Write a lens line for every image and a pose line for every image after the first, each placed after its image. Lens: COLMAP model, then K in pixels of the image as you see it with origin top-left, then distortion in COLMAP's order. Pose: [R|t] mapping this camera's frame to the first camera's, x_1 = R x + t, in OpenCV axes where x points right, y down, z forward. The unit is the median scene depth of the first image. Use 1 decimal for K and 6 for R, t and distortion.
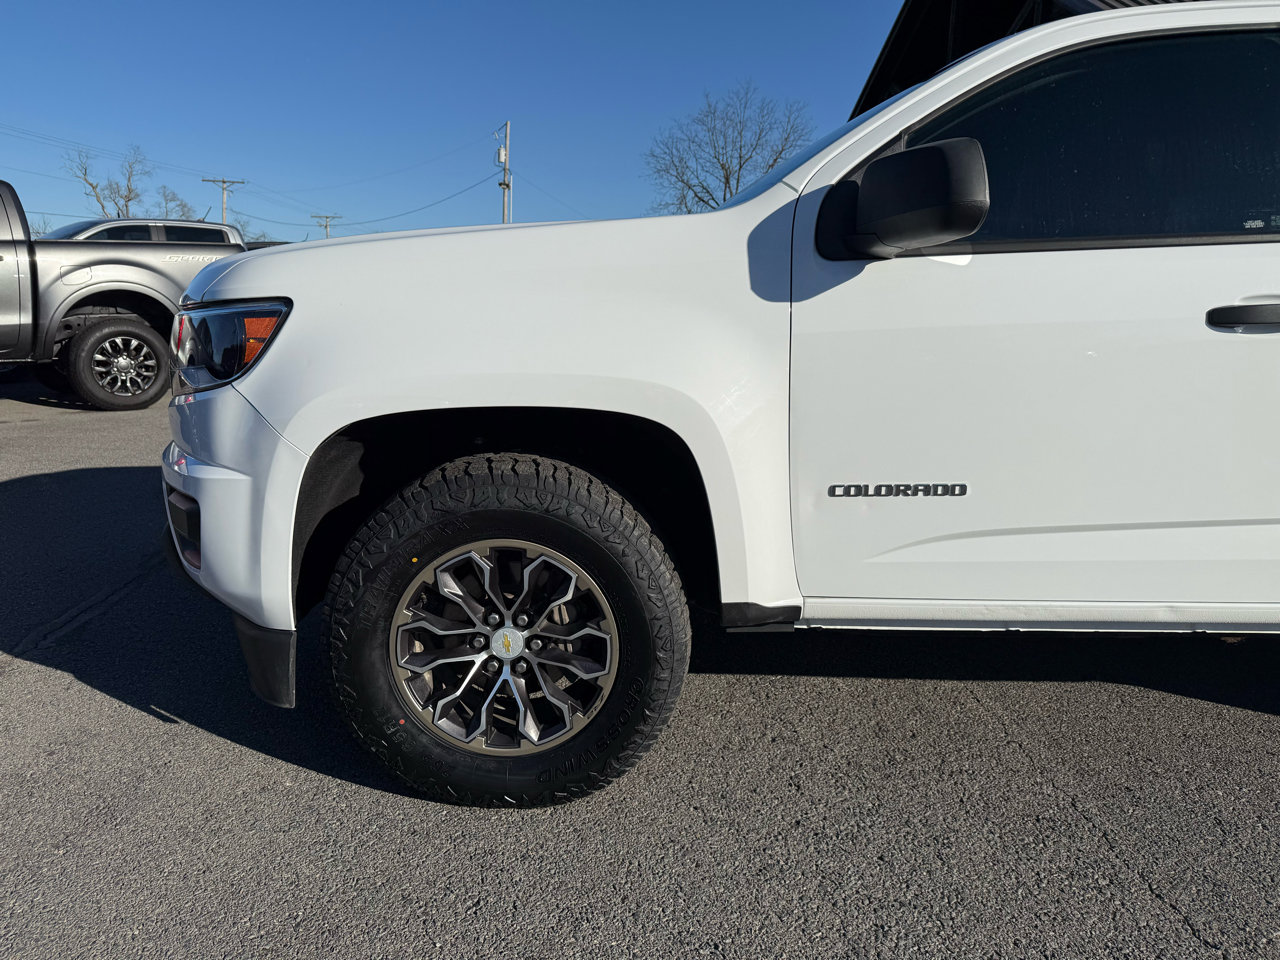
lens RADIAL K [[869.3, 0, 679.1], [0, 869.3, 479.9], [0, 0, 1]] dist [0.020298, -0.003509]
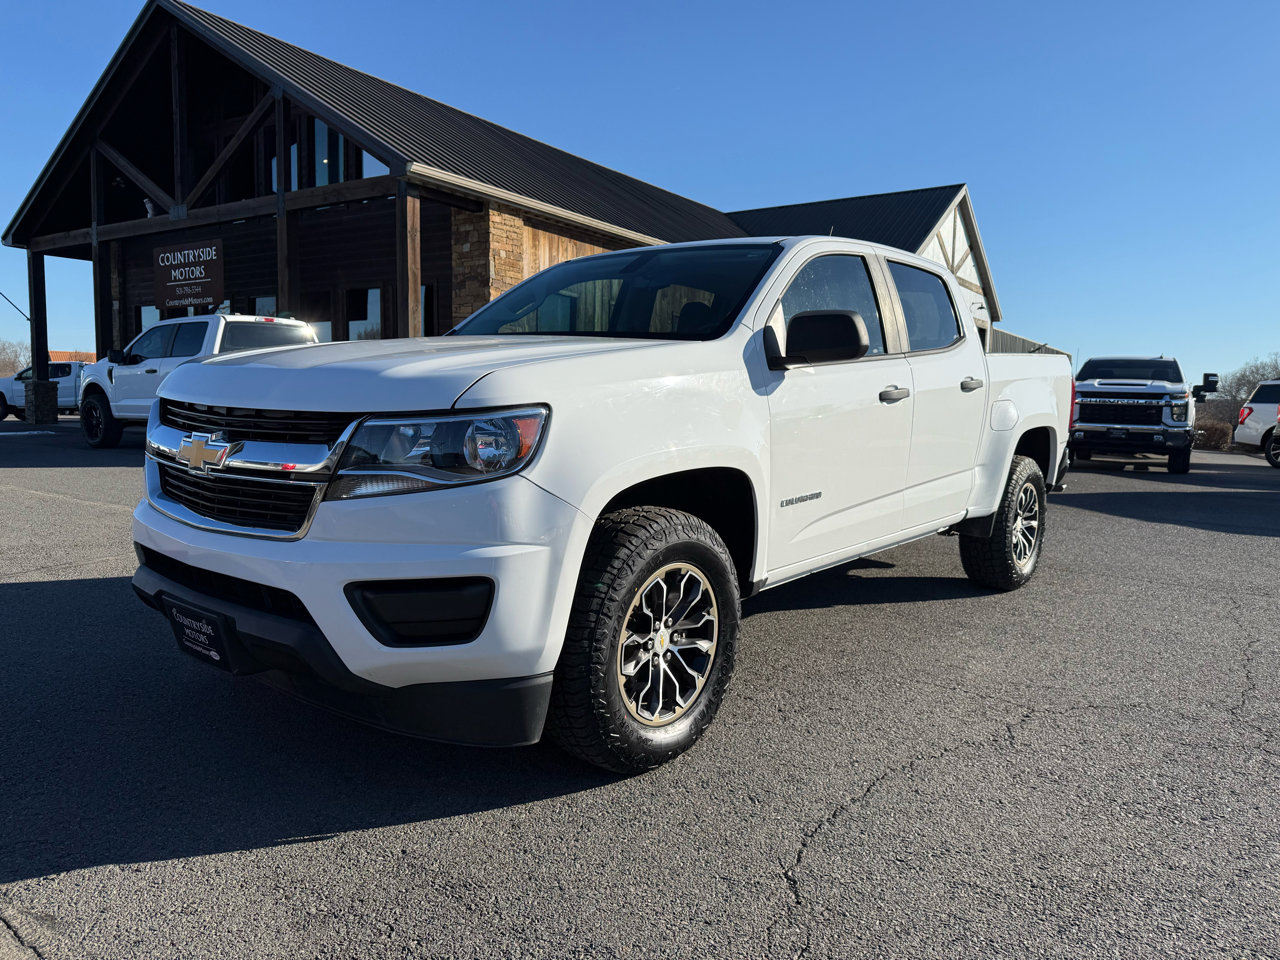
lens RADIAL K [[904.8, 0, 640.0], [0, 904.8, 480.0], [0, 0, 1]] dist [-0.024507, -0.002198]
pose [[0.637734, -0.096904, 0.764137, -1.938045], [0.153246, 0.988185, -0.002579, -0.103719], [-0.754859, 0.118746, 0.645049, 0.090206]]
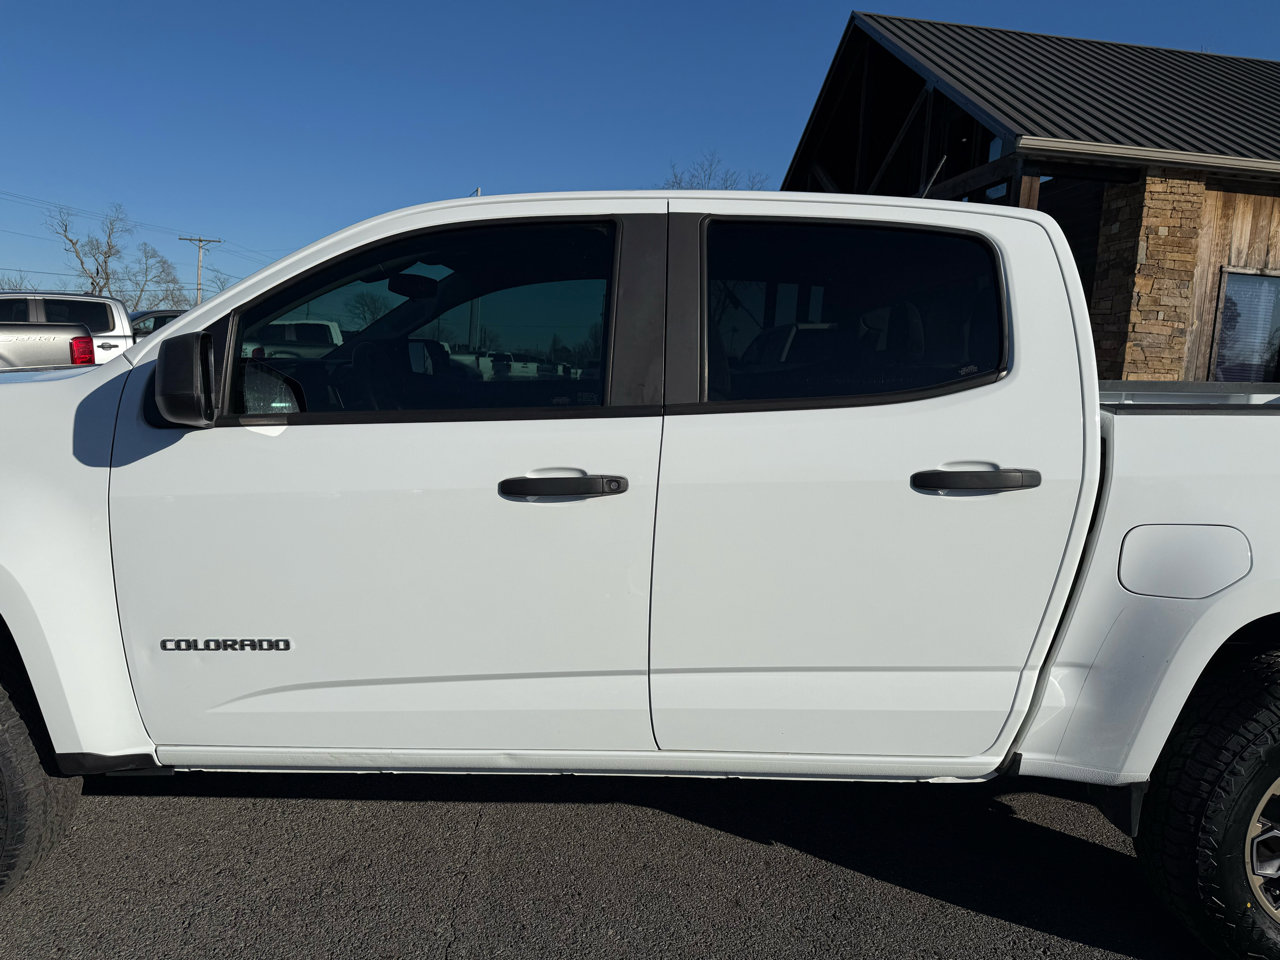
lens RADIAL K [[869.3, 0, 679.1], [0, 869.3, 479.9], [0, 0, 1]] dist [0.020298, -0.003509]
pose [[0.999794, 0.009970, 0.017660, 0.742014], [-0.008792, 0.997809, -0.065569, -0.116566], [-0.018275, 0.065400, 0.997692, -0.070222]]
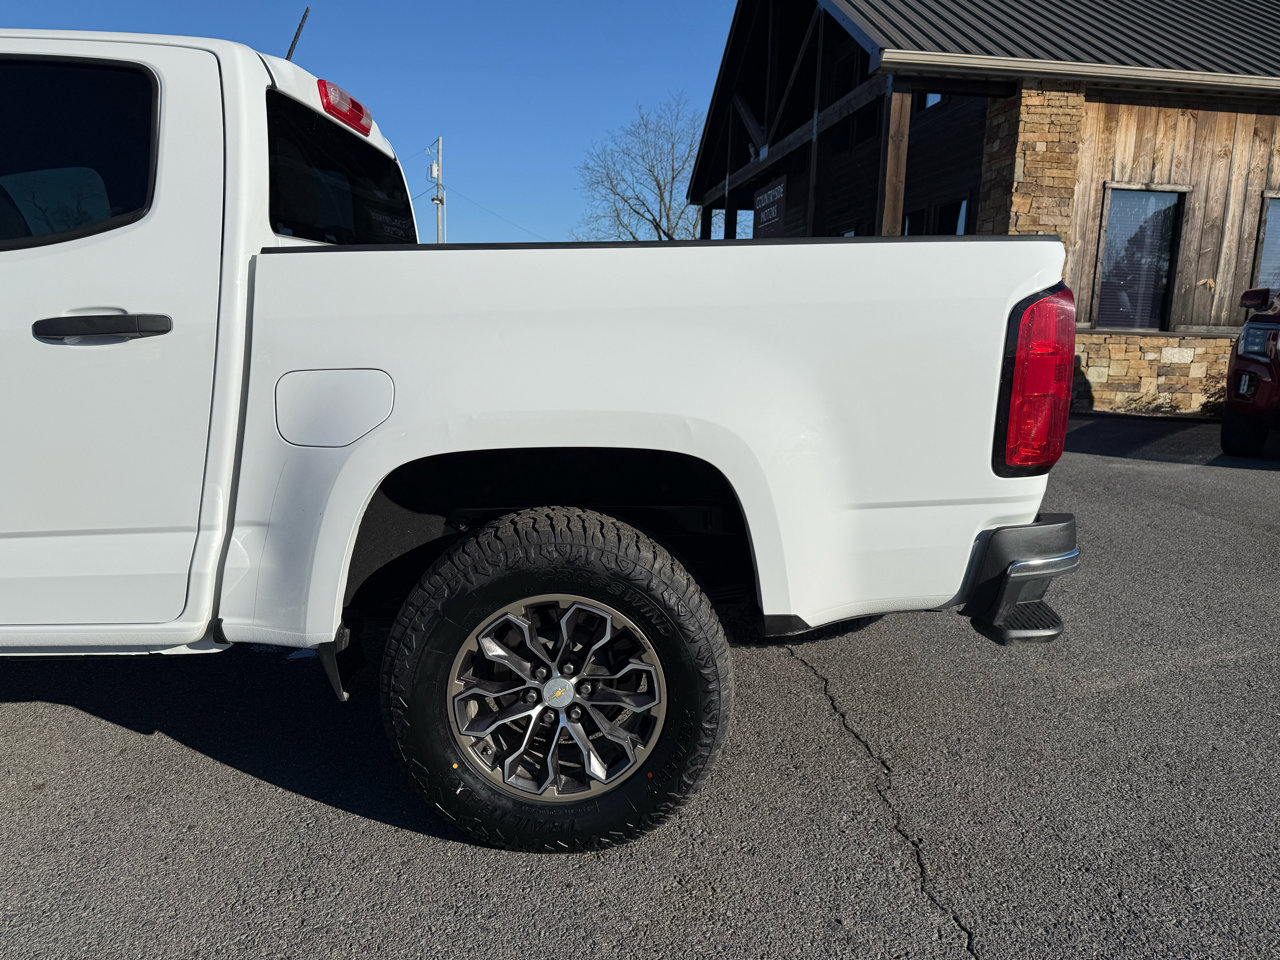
lens RADIAL K [[869.3, 0, 679.1], [0, 869.3, 479.9], [0, 0, 1]] dist [0.020298, -0.003509]
pose [[0.999853, -0.017099, 0.000924, 2.040335], [0.017110, 0.999771, -0.012855, 0.041782], [-0.000704, 0.012869, 0.999917, -0.005041]]
